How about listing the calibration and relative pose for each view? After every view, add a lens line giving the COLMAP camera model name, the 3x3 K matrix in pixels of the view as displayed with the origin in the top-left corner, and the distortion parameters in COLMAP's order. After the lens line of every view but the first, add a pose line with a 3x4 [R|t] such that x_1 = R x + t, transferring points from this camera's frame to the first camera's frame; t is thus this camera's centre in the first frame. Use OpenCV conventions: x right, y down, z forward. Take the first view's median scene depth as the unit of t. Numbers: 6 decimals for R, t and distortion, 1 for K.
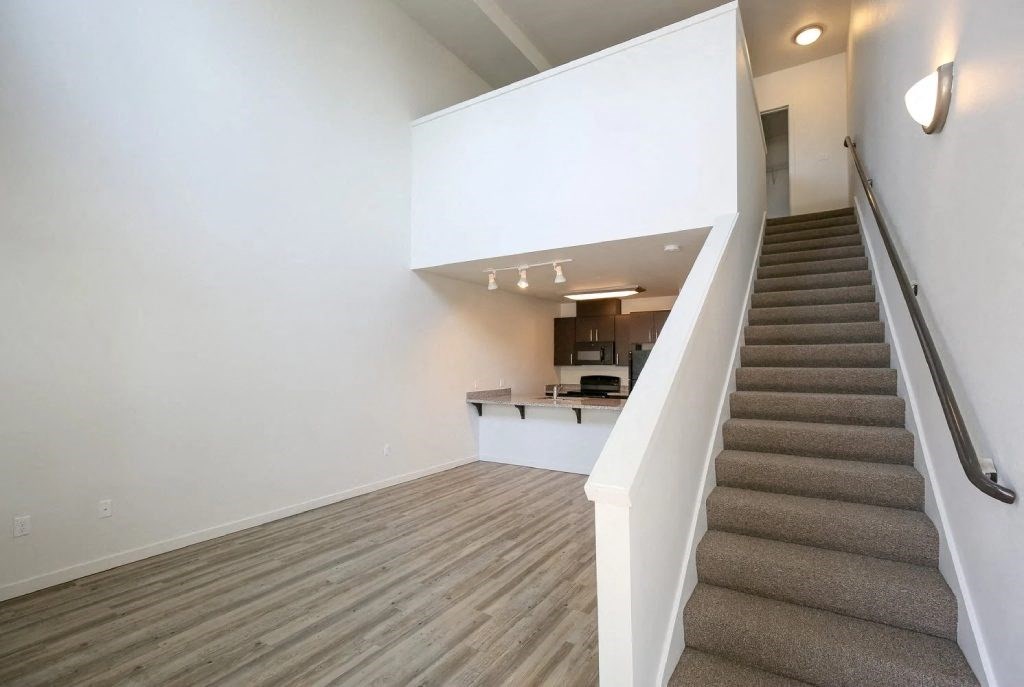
lens RADIAL K [[459.9, 0, 516.6], [0, 459.9, 363.7], [0, 0, 1]] dist [0.000094, -0.000103]
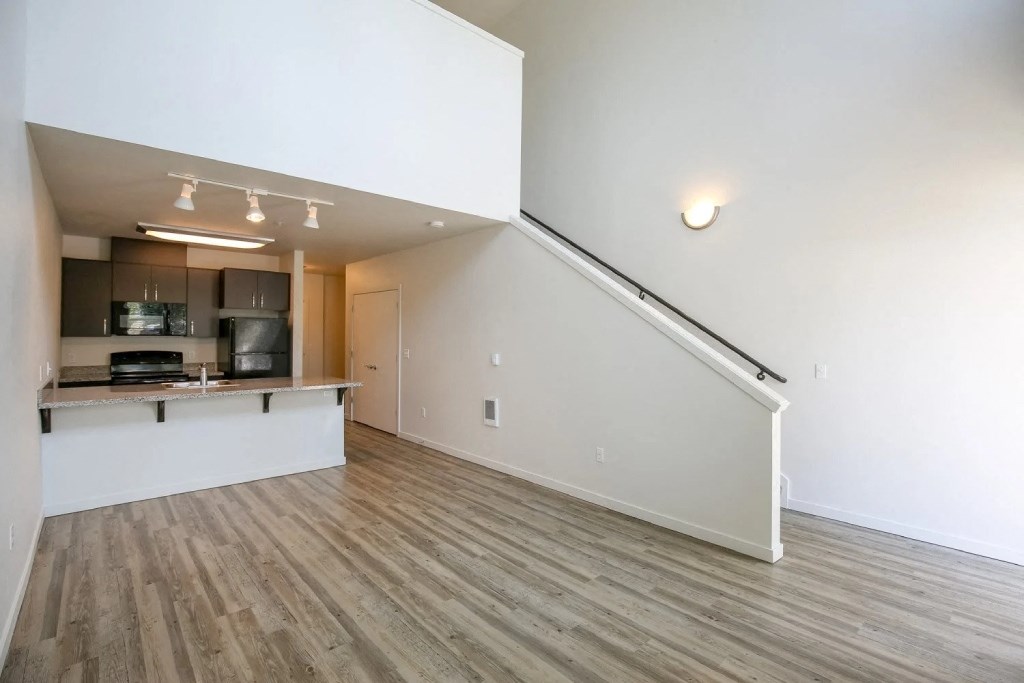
lens RADIAL K [[480.2, 0, 512.0], [0, 480.2, 341.5], [0, 0, 1]] dist [-0.026130, 0.000082]
pose [[0.279206, -0.010722, 0.960171, -0.785107], [-0.001718, 0.999930, 0.011666, 0.004957], [-0.960230, -0.004907, 0.279169, 0.616270]]
